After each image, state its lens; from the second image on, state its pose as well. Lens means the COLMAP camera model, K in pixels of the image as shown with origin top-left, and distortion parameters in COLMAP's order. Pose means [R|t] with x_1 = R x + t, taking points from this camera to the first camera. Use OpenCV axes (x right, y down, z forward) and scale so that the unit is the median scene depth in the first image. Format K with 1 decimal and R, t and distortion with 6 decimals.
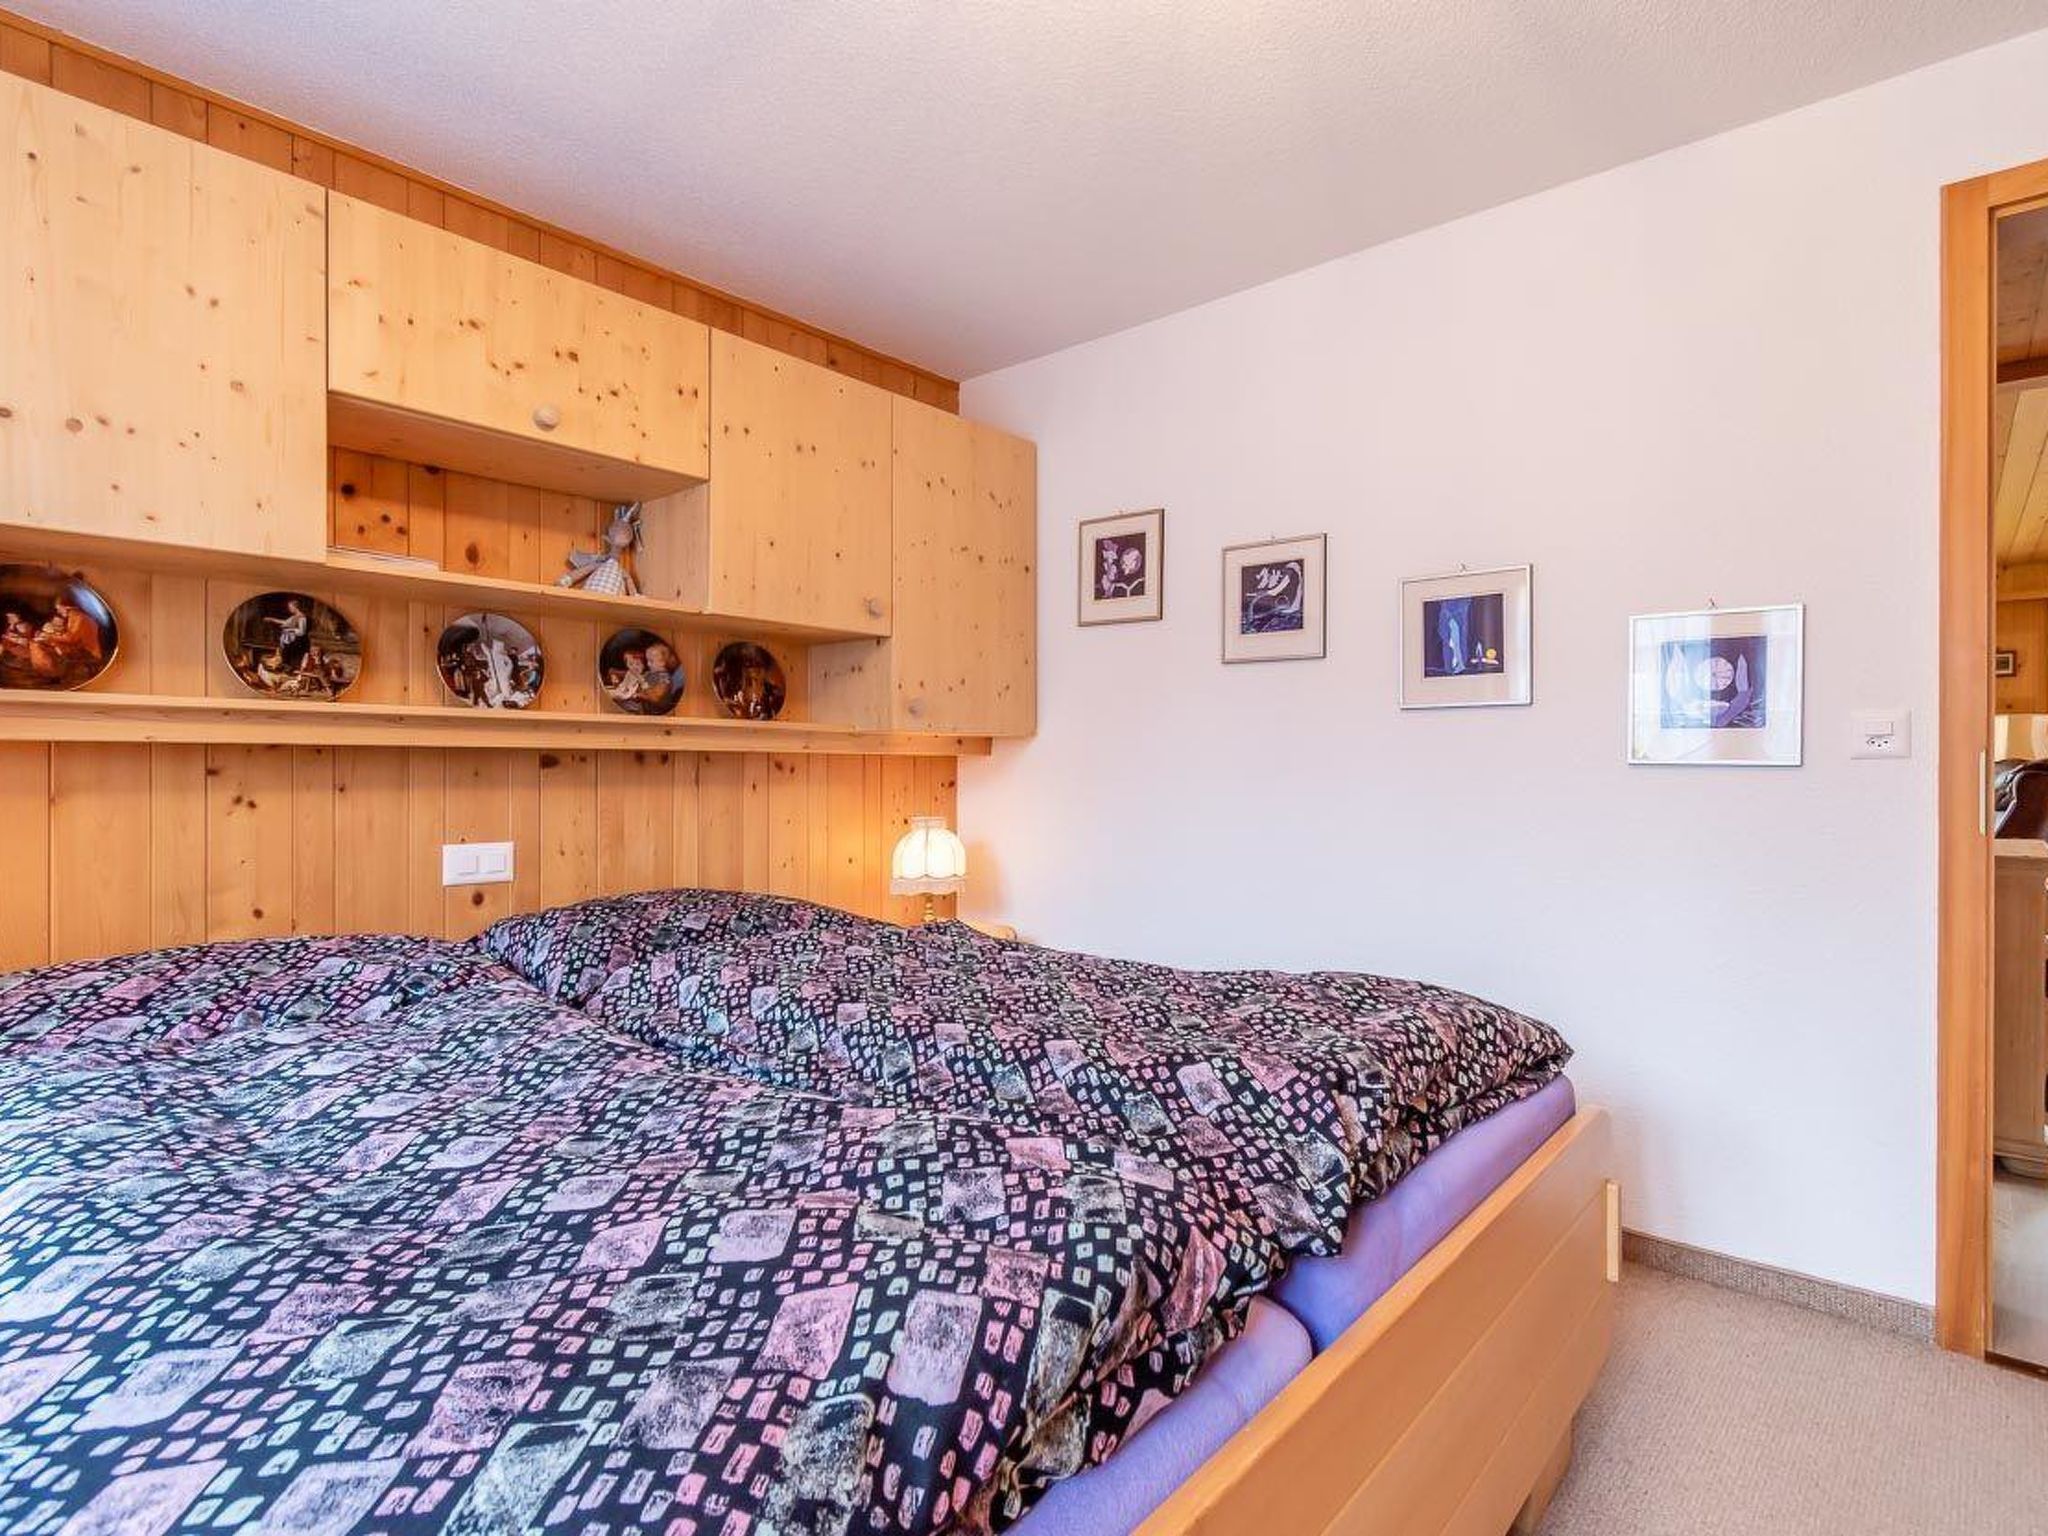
lens RADIAL K [[1003.5, 0, 1055.1], [0, 1003.5, 733.8], [0, 0, 1]] dist [0.000133, -0.000331]
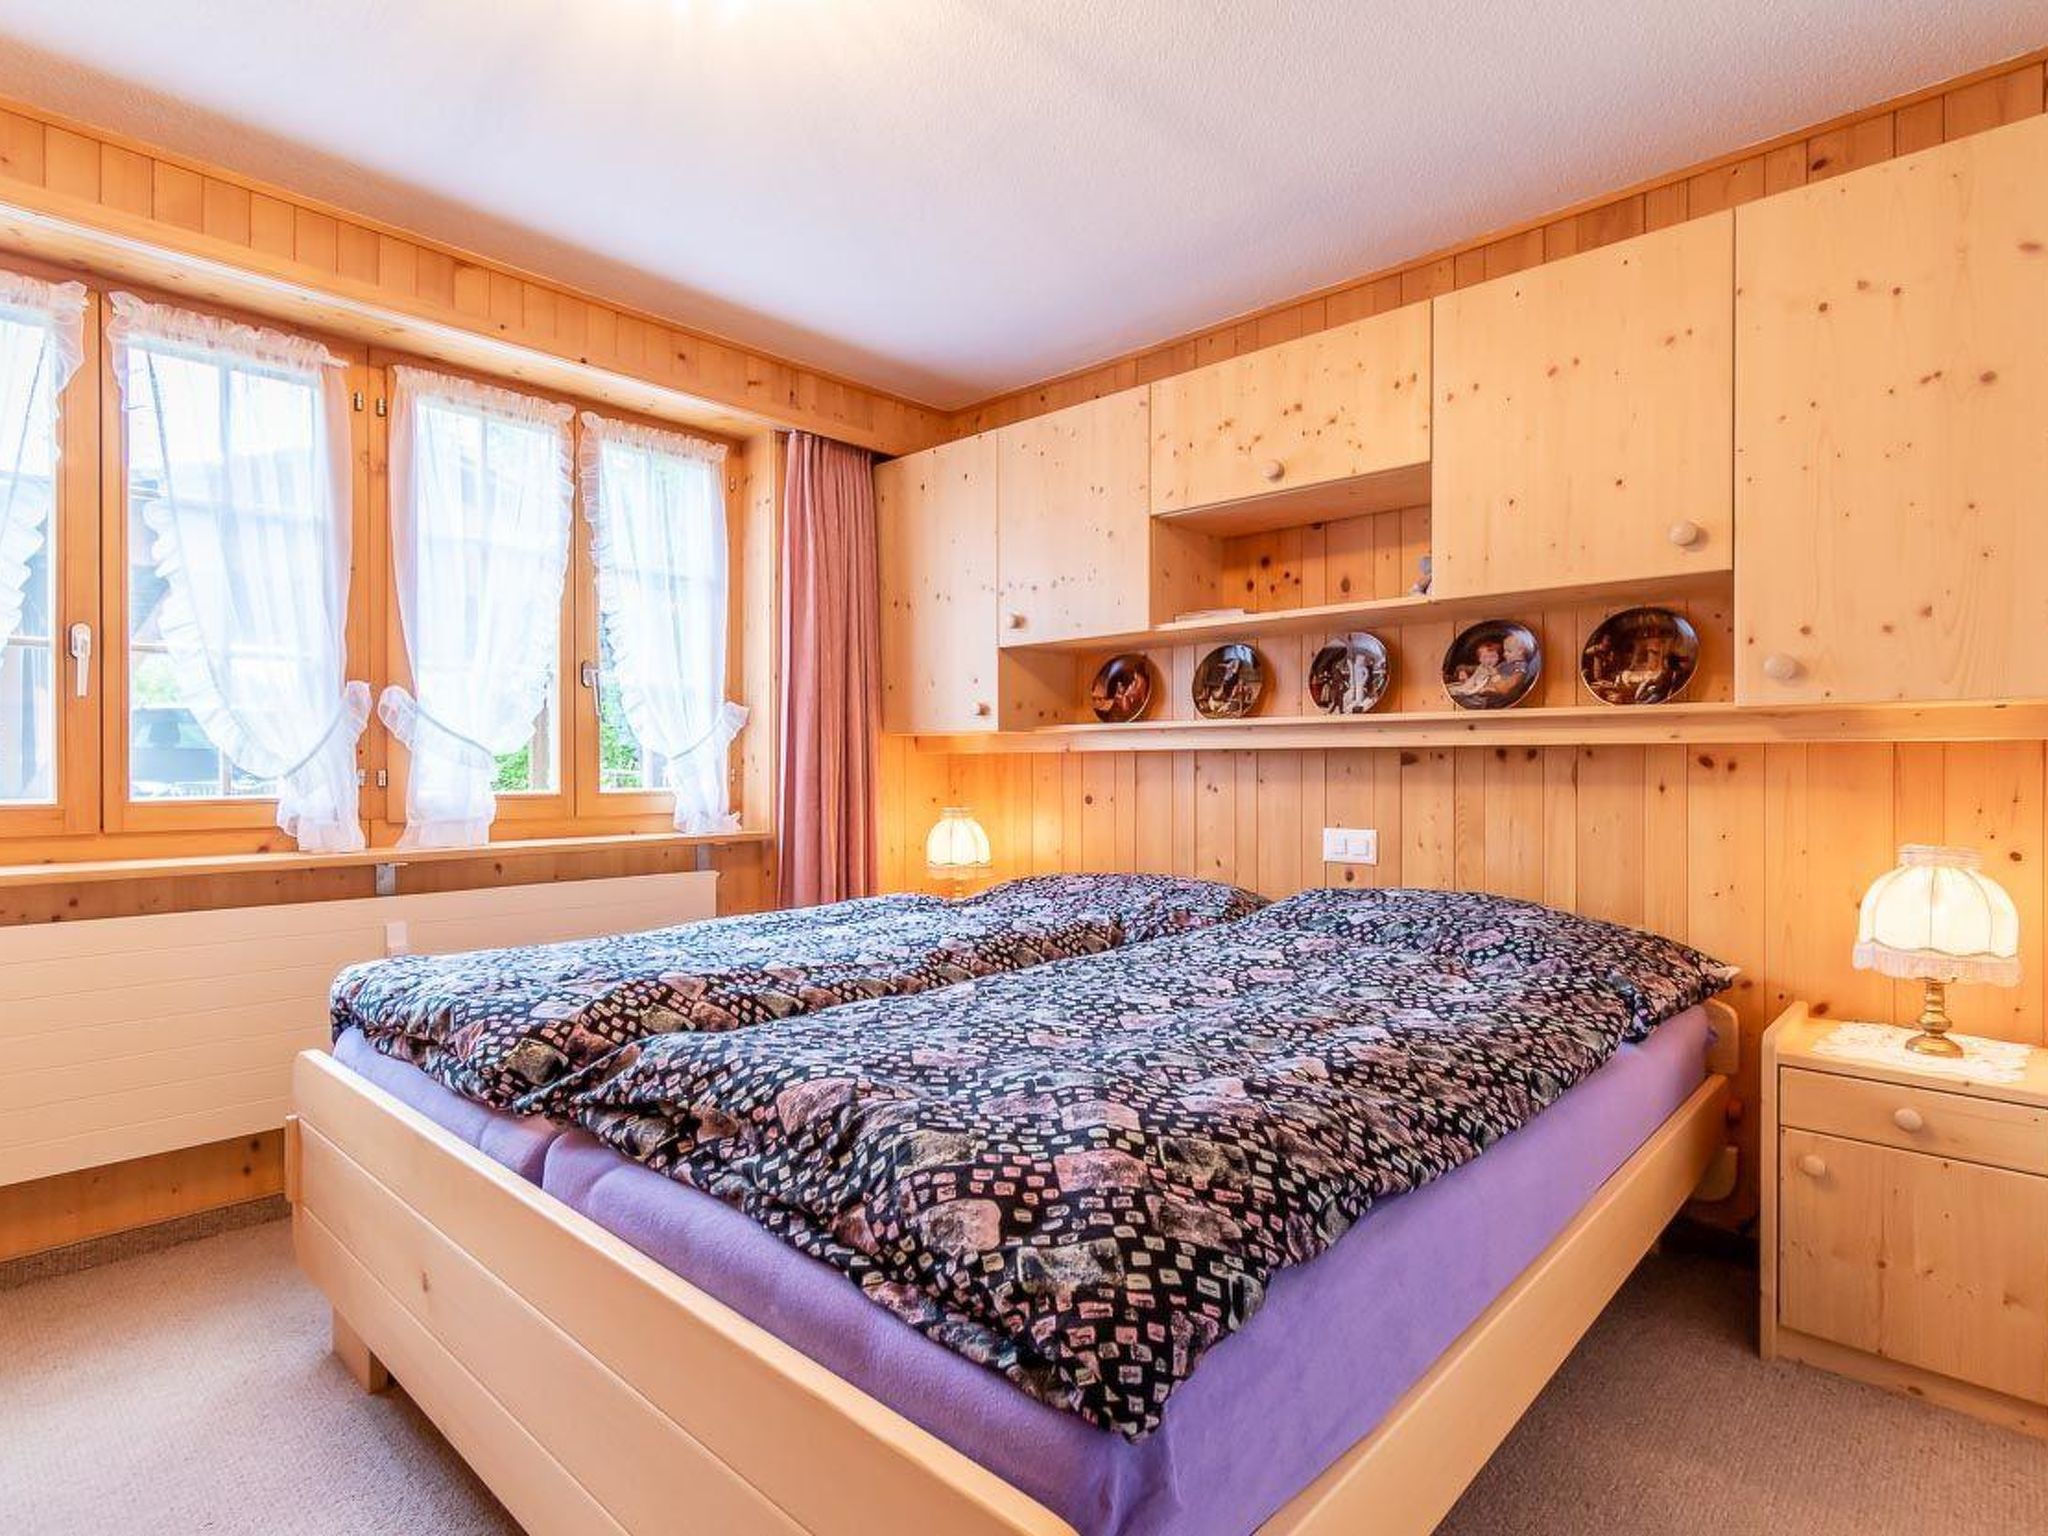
lens RADIAL K [[1068.1, 0, 1023.3], [0, 1068.1, 750.7], [0, 0, 1]] dist [0.002618, -0.001150]
pose [[-0.037476, -0.018445, -0.999127, 0.686519], [0.032612, 0.999274, -0.019671, 0.028990], [0.998765, -0.033321, -0.036847, 0.654870]]
